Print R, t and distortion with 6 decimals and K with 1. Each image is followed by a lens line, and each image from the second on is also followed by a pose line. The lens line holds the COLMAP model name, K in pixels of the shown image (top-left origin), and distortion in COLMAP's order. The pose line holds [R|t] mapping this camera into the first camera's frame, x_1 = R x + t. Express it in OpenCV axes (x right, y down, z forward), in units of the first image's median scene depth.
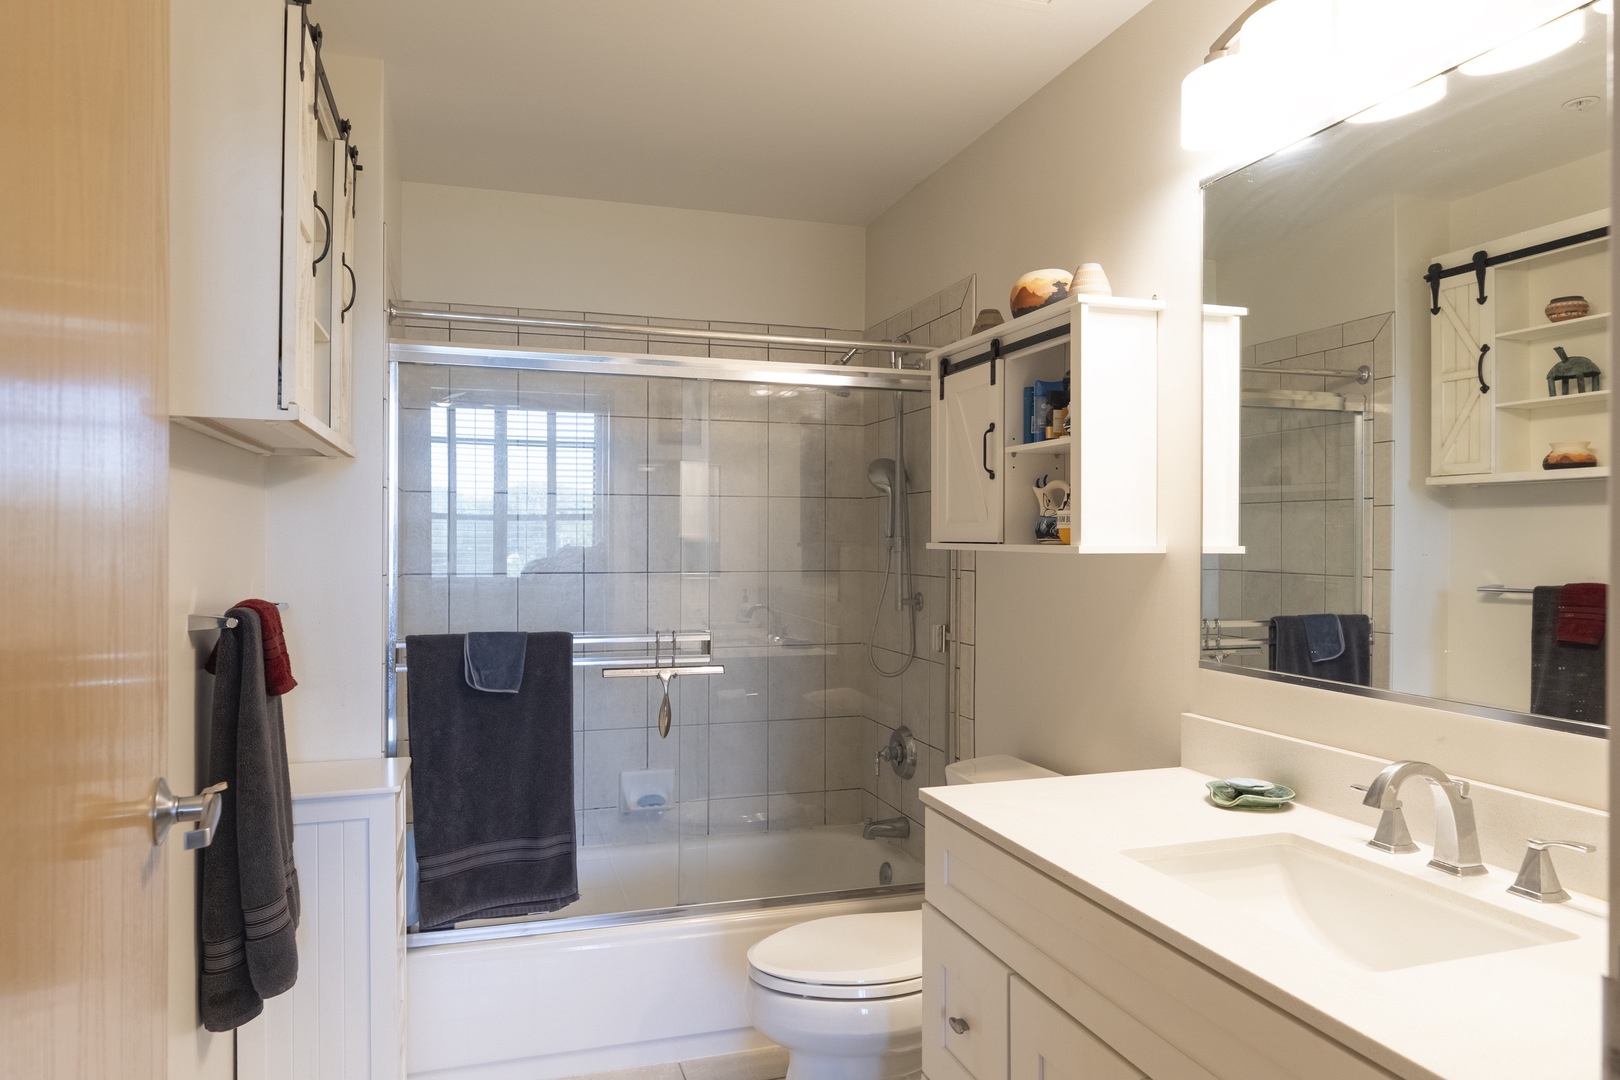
lens RADIAL K [[977.0, 0, 805.6], [0, 977.0, 524.9], [0, 0, 1]] dist [-0.009412, -0.001332]
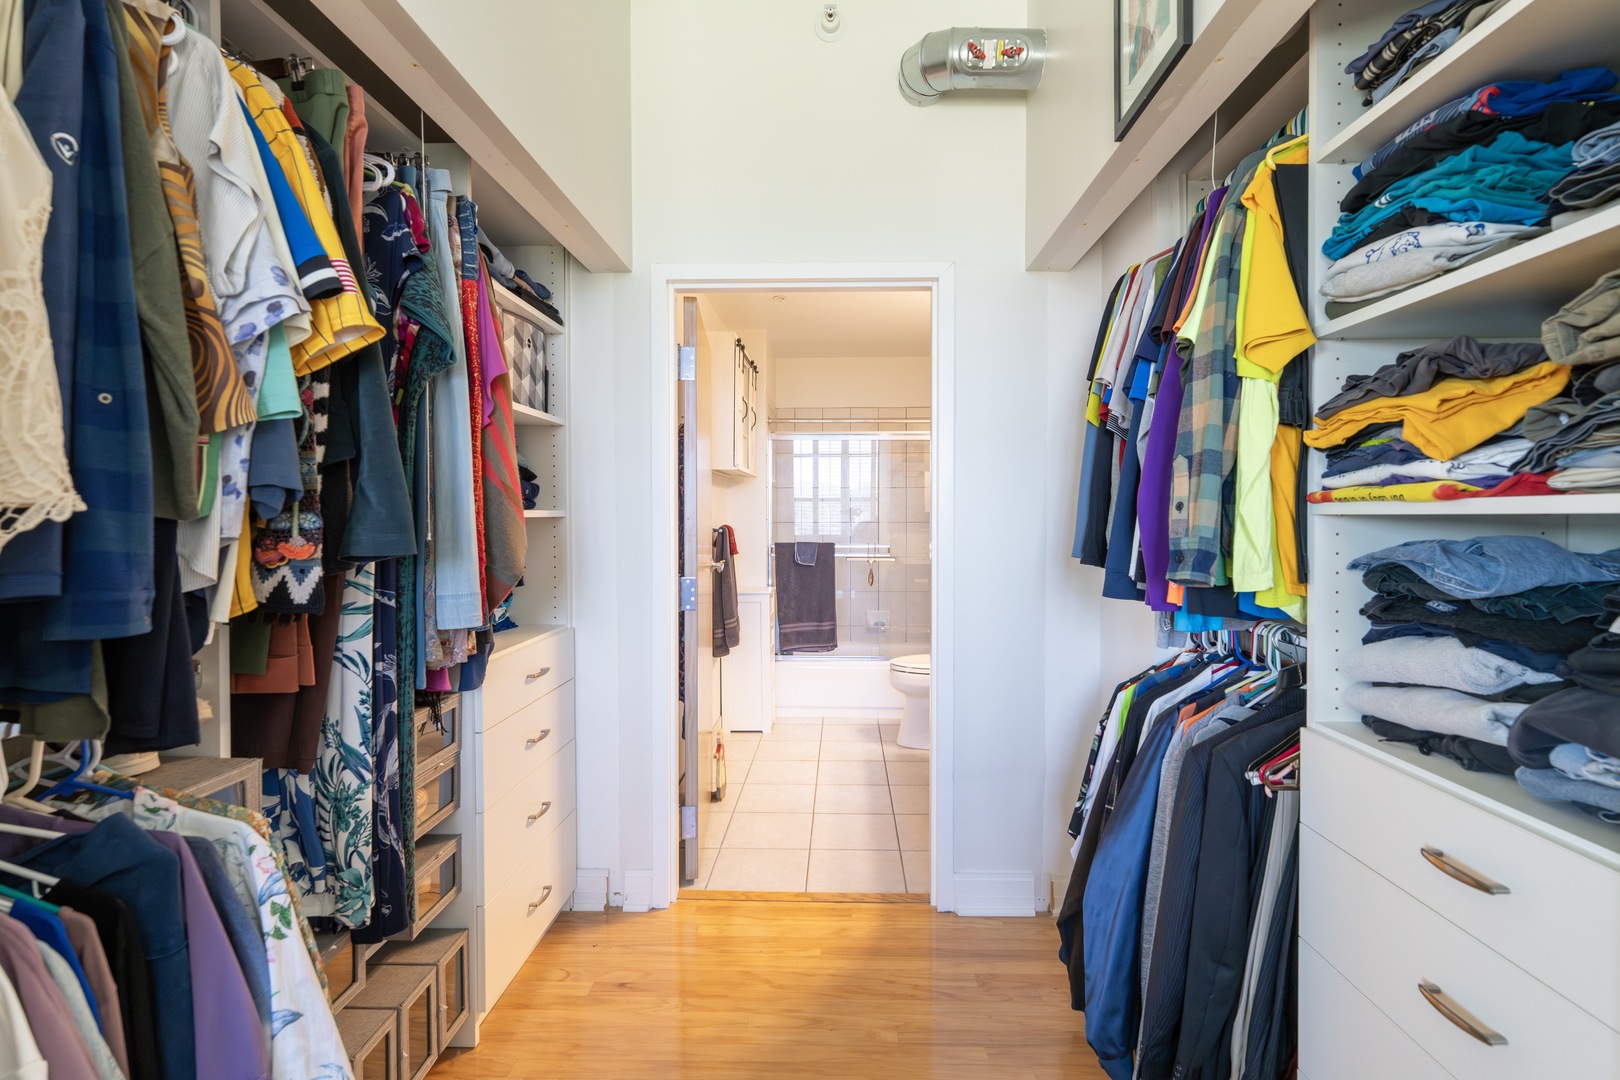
lens RADIAL K [[747.9, 0, 813.6], [0, 747.9, 533.3], [0, 0, 1]] dist [0.000604, -0.000007]
pose [[0.929875, 0.011319, -0.367703, 0.437738], [0.001652, 0.999388, 0.034942, 0.016275], [0.367873, -0.033099, 0.929287, -0.857395]]
